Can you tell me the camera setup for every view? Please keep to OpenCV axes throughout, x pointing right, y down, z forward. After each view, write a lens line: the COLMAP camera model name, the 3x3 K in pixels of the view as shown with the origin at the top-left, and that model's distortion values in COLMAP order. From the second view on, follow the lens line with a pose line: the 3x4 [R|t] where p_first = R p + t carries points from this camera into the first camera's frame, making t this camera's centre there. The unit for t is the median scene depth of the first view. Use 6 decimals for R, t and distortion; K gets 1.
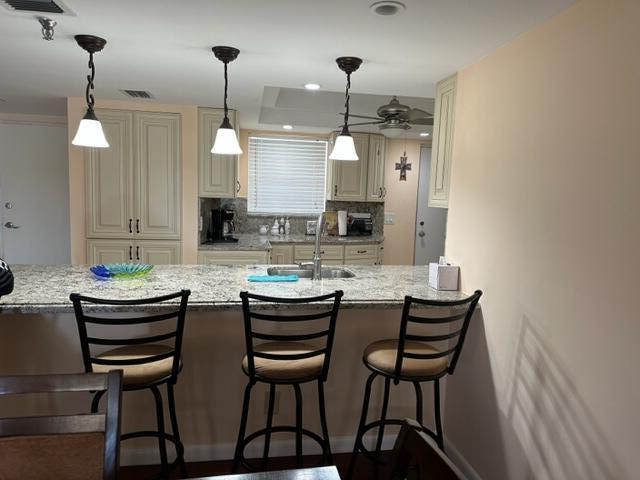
lens RADIAL K [[462.2, 0, 320.3], [0, 462.2, 238.7], [0, 0, 1]] dist [0.074635, -0.055183]
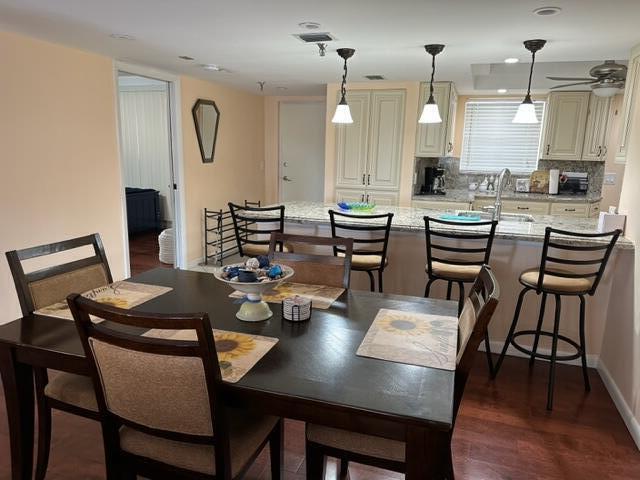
lens RADIAL K [[462.2, 0, 321.3], [0, 462.2, 241.2], [0, 0, 1]] dist [0.074635, -0.055183]
pose [[0.885592, 0.083731, -0.456854, 0.102553], [-0.044456, 0.994381, 0.096070, 0.027044], [0.462331, -0.064769, 0.884339, -0.229612]]
